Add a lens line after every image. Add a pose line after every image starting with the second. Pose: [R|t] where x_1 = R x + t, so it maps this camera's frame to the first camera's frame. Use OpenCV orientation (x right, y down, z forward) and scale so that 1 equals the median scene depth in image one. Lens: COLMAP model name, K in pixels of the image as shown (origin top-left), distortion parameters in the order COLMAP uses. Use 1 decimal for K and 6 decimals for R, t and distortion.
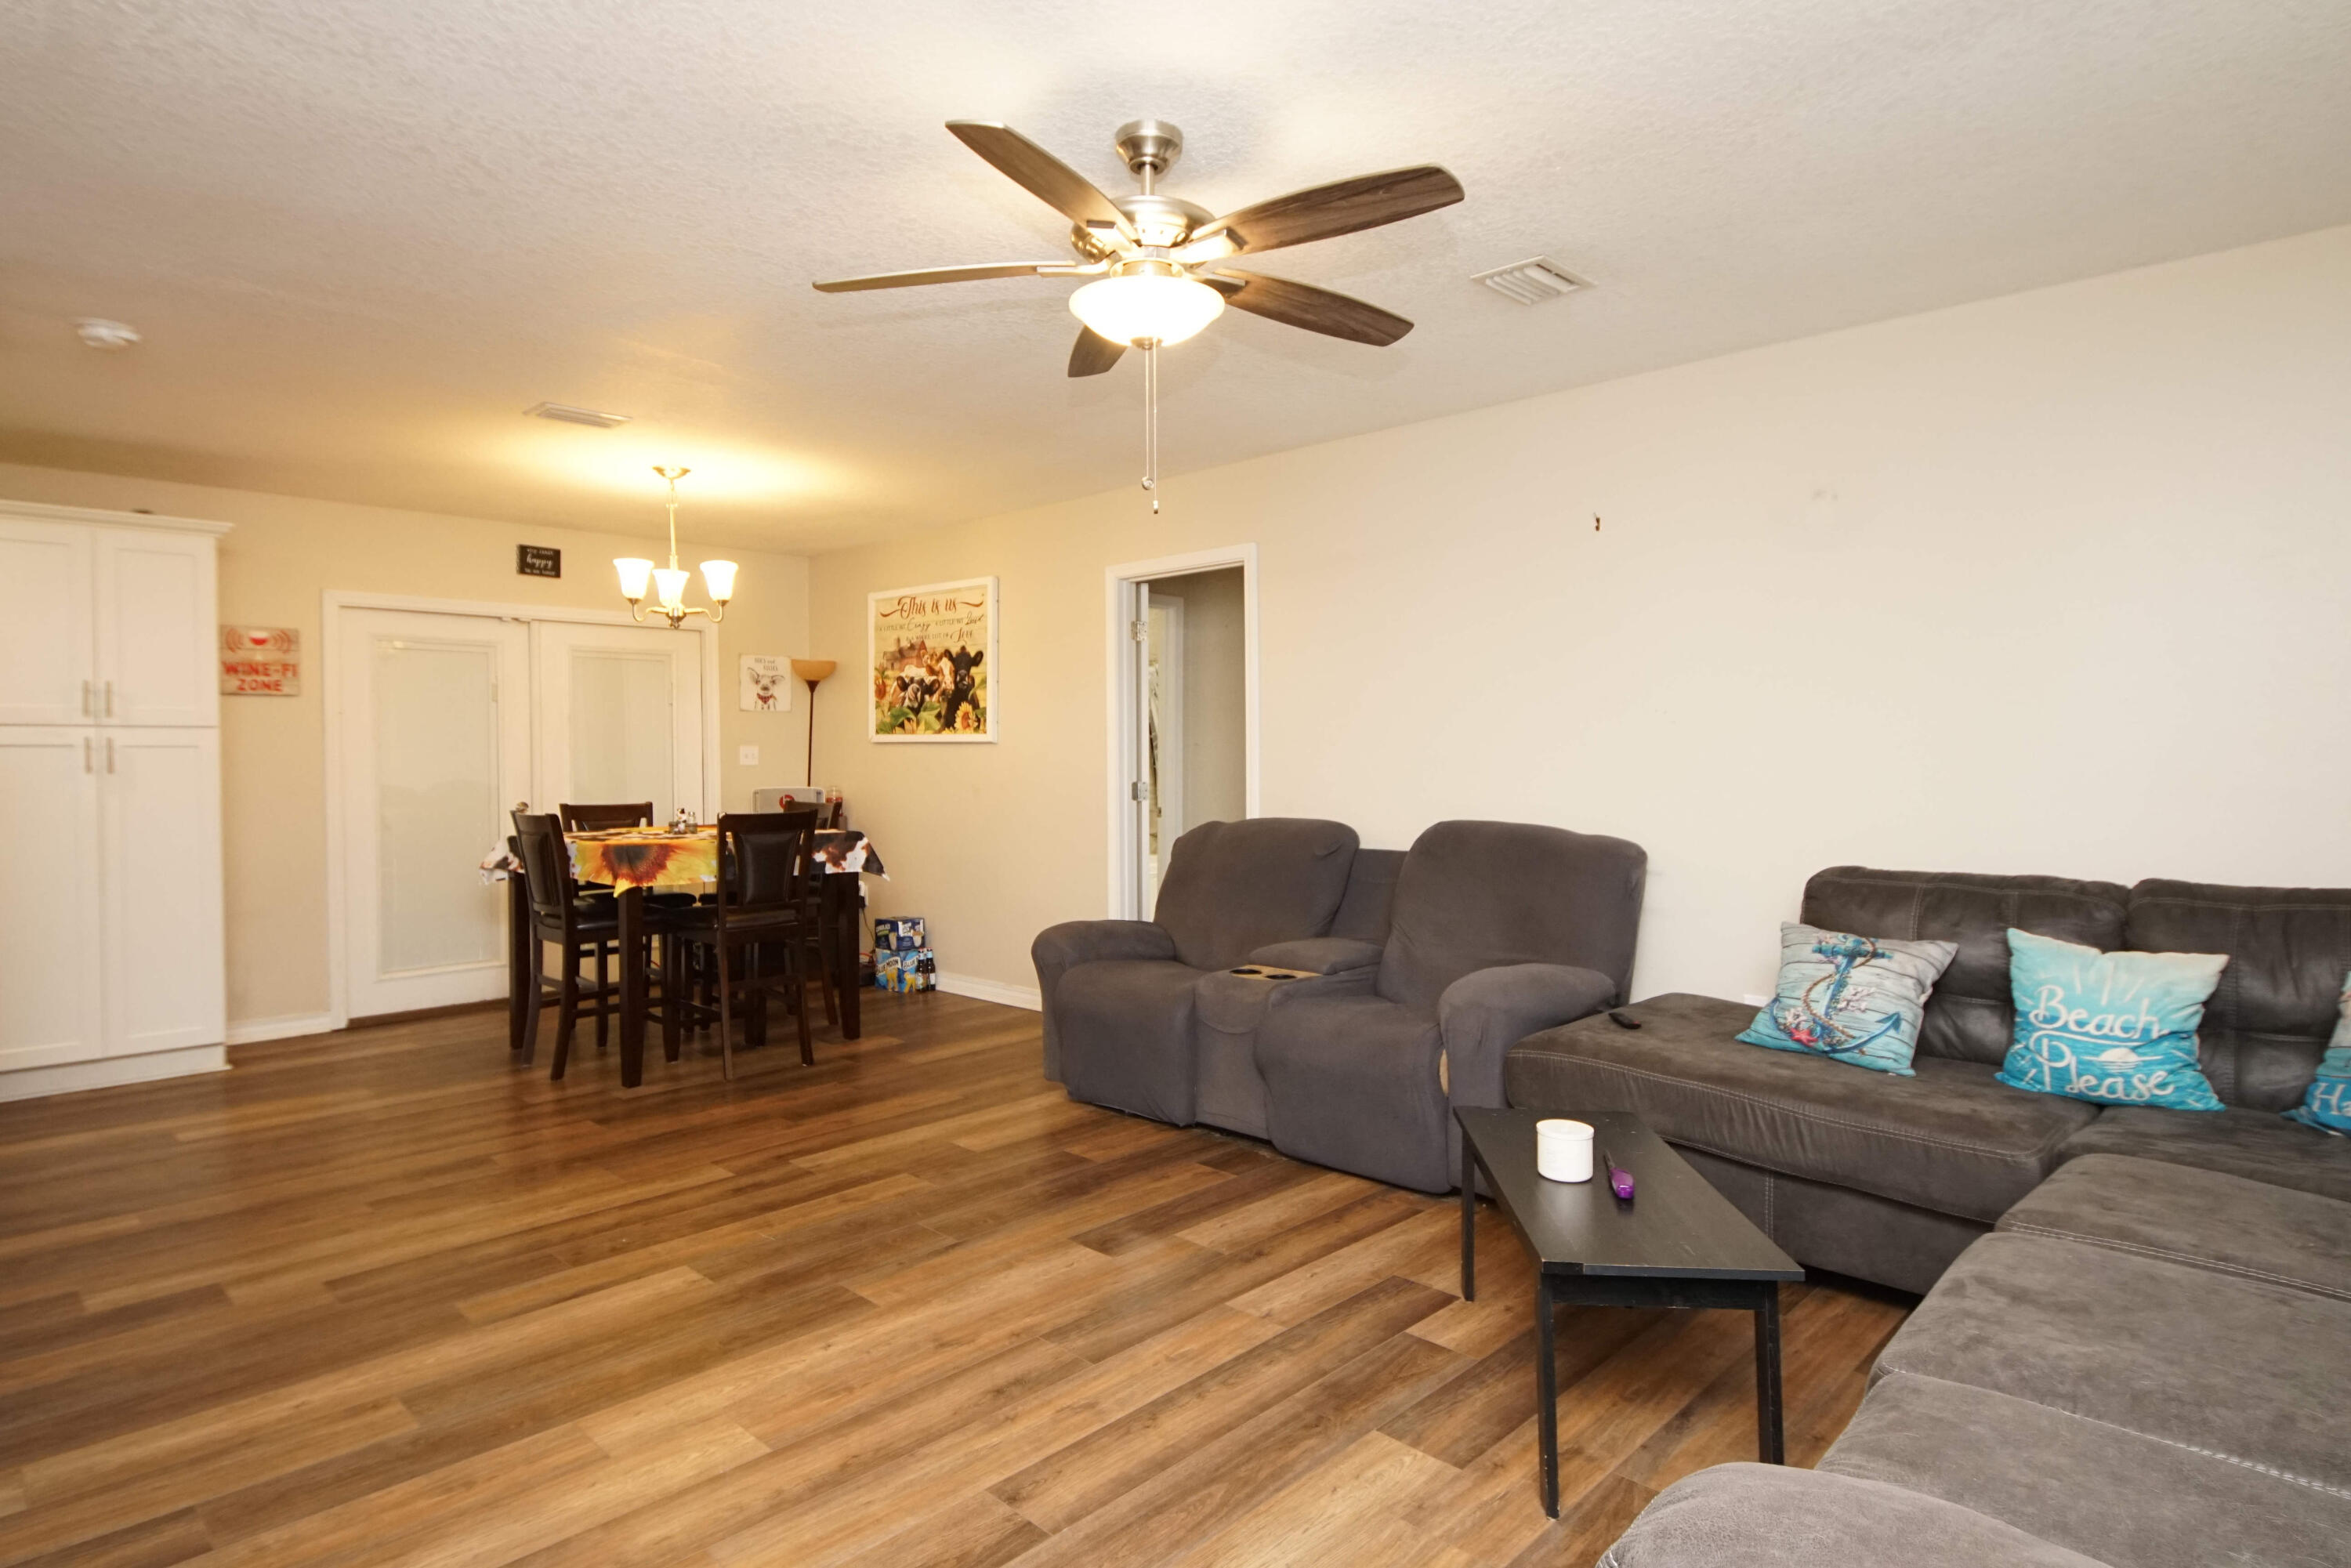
lens RADIAL K [[1264.5, 0, 1160.2], [0, 1264.5, 762.5], [0, 0, 1]] dist [0.020722, -0.008123]
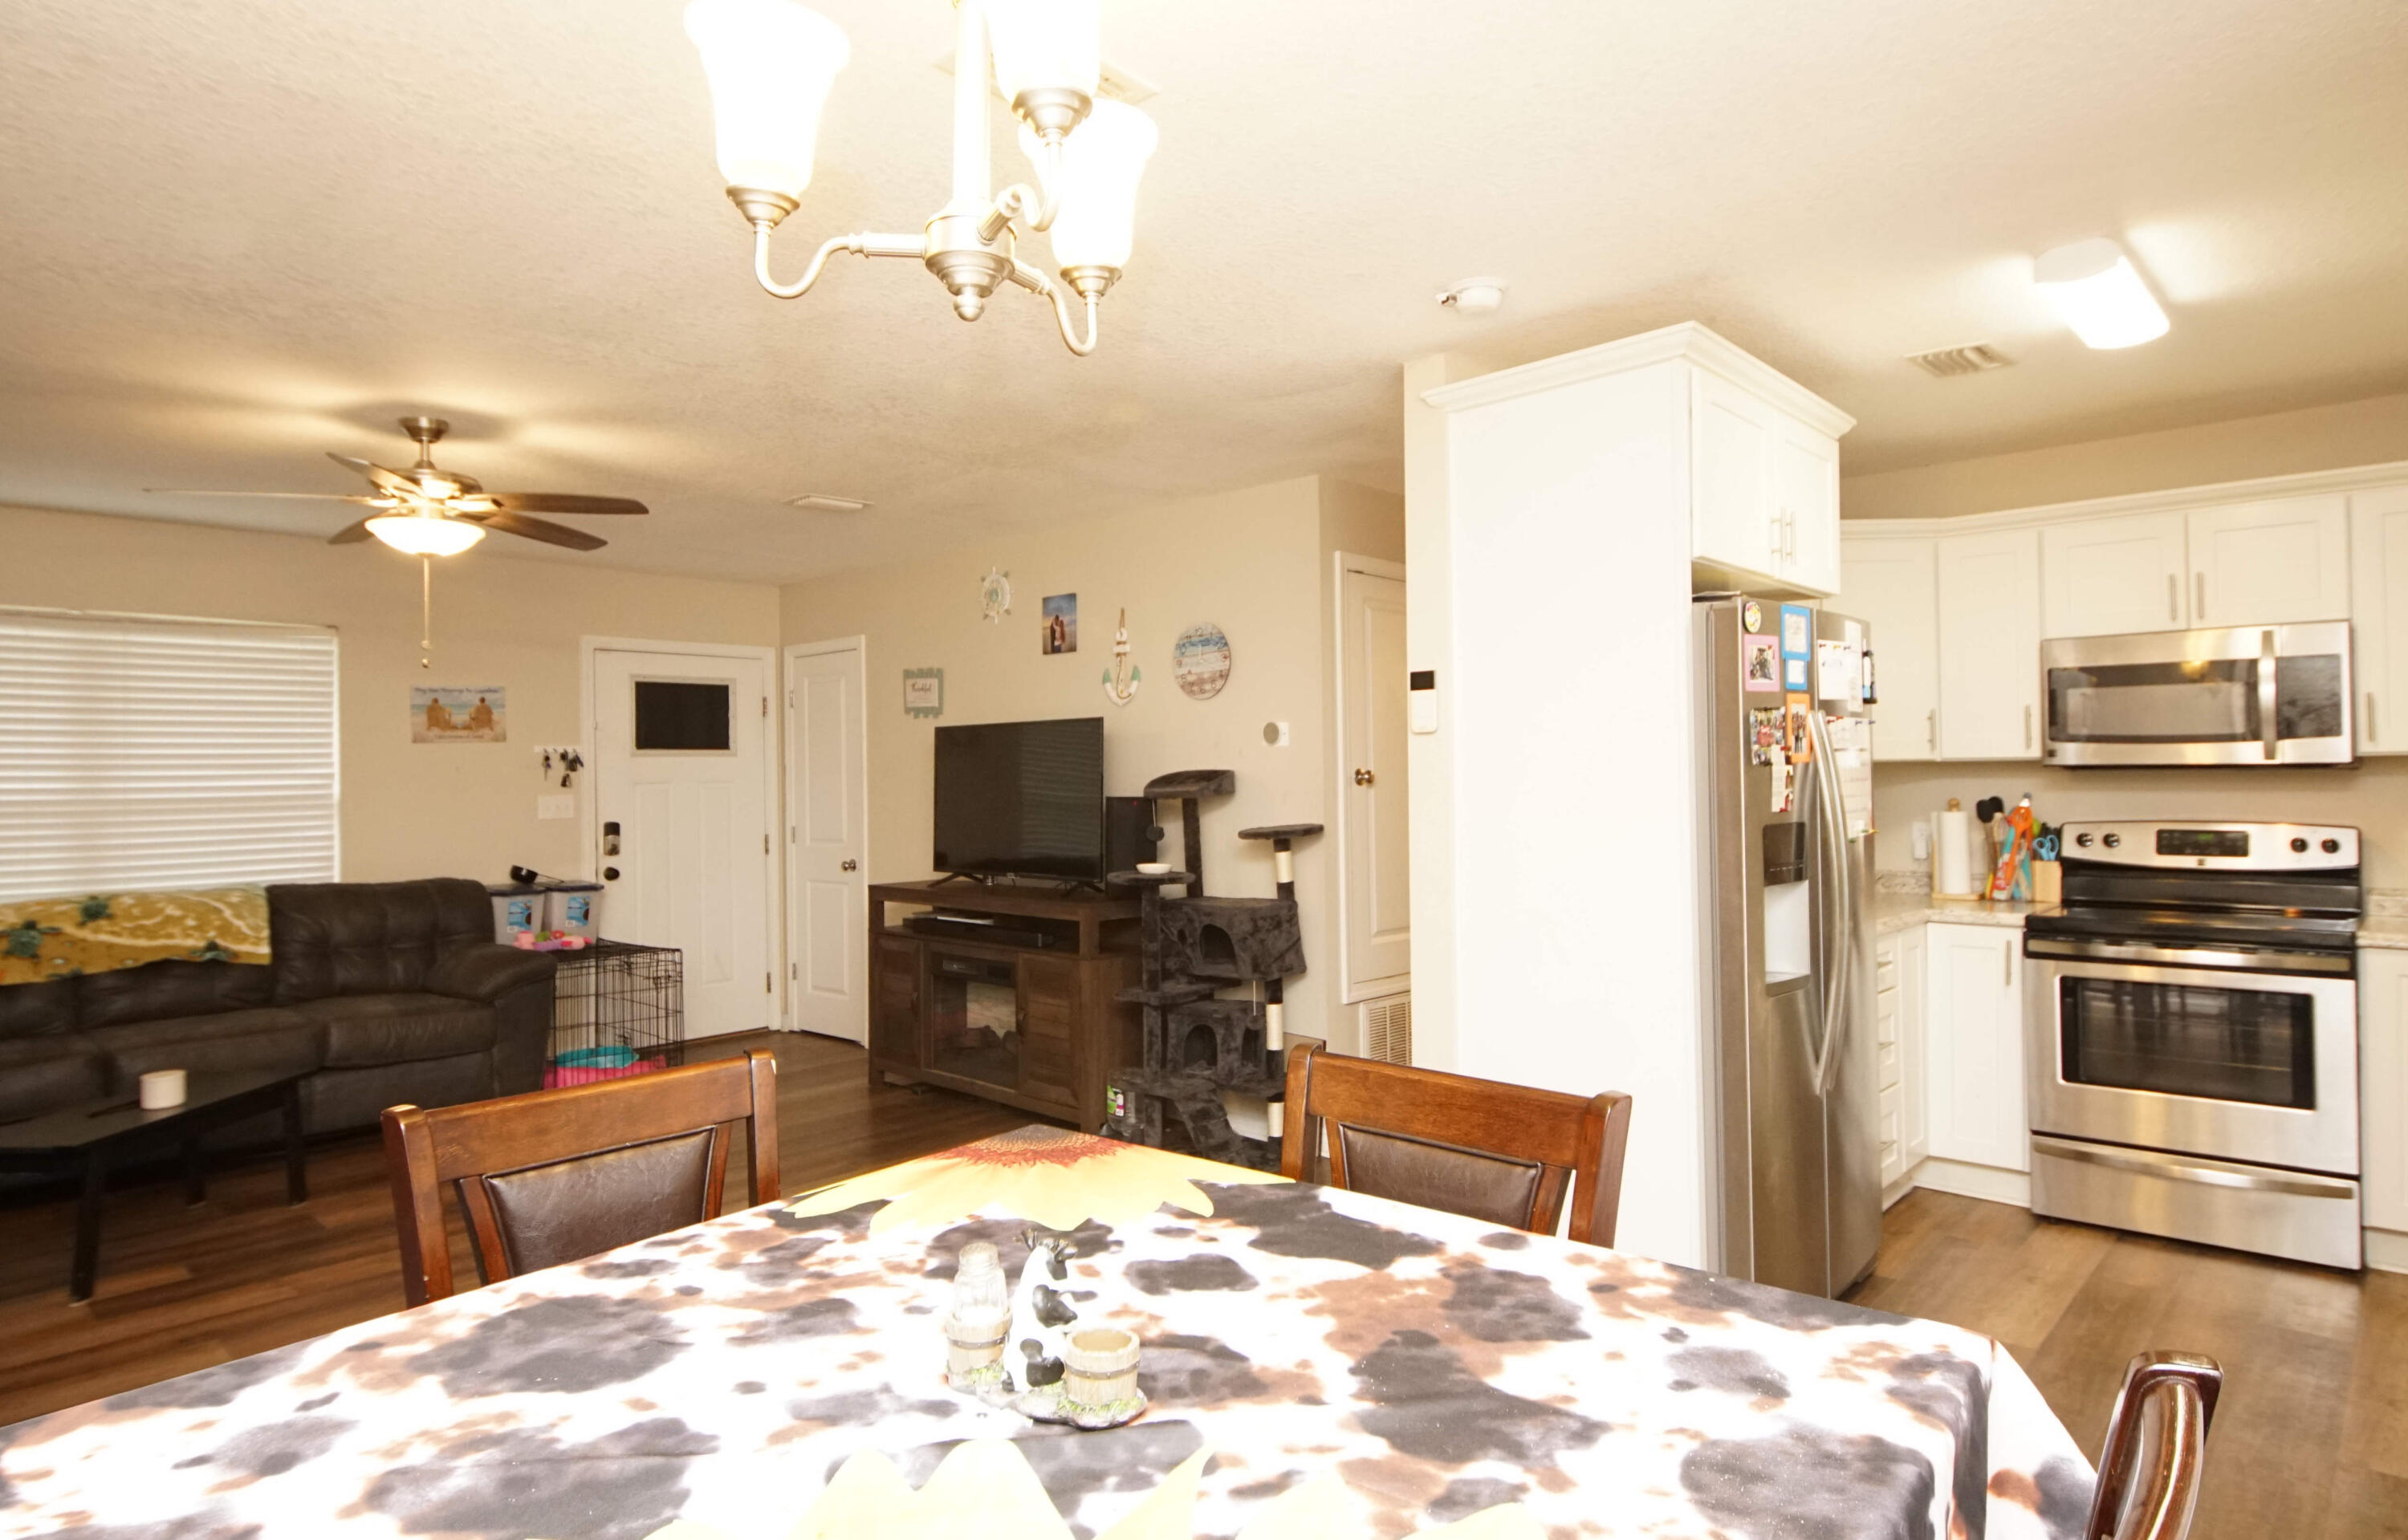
lens RADIAL K [[1321.2, 0, 1186.2], [0, 1321.2, 749.8], [0, 0, 1]] dist [0.017620, -0.013766]
pose [[-0.999512, 0.019116, -0.024711, -0.393728], [0.019437, 0.999729, -0.012806, -0.026679], [0.024460, -0.013280, -0.999613, 1.179180]]
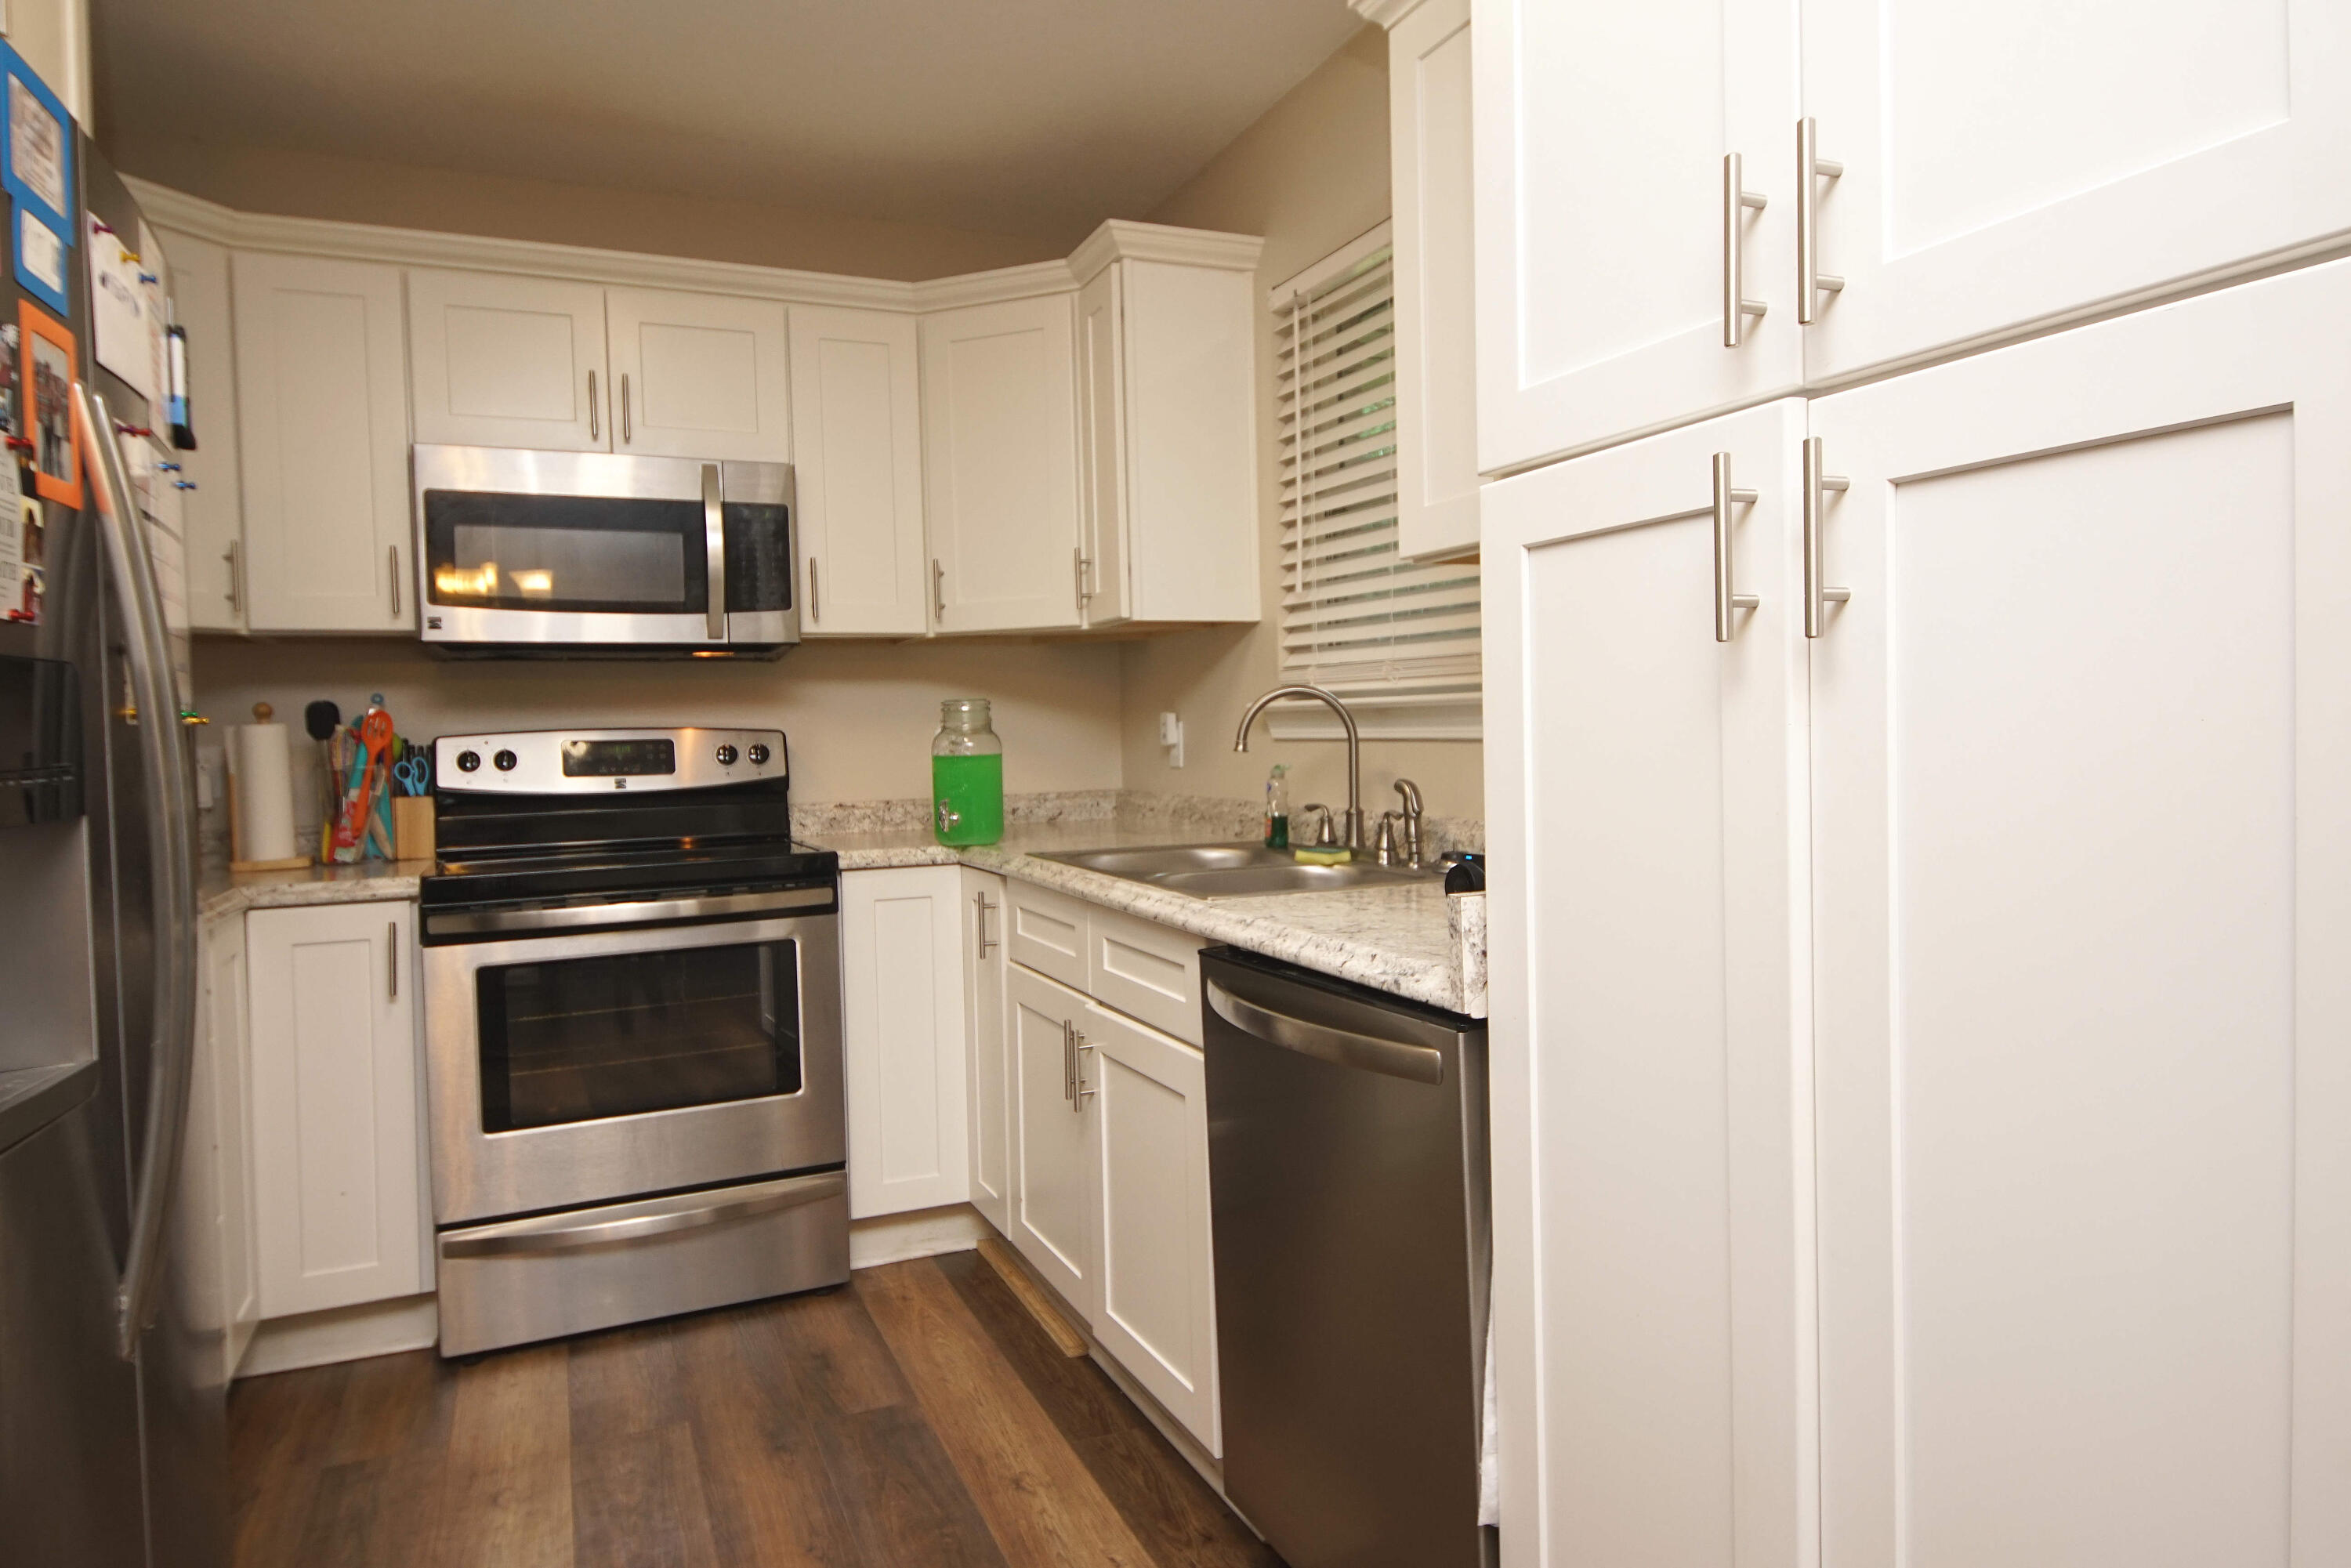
lens RADIAL K [[1412.0, 0, 1171.5], [0, 1412.0, 772.4], [0, 0, 1]] dist [0.006414, -0.001478]
pose [[-0.358473, 0.046833, -0.932365, -0.523584], [0.020820, 0.998893, 0.042170, 0.014363], [0.933308, -0.004295, -0.359051, 0.859313]]
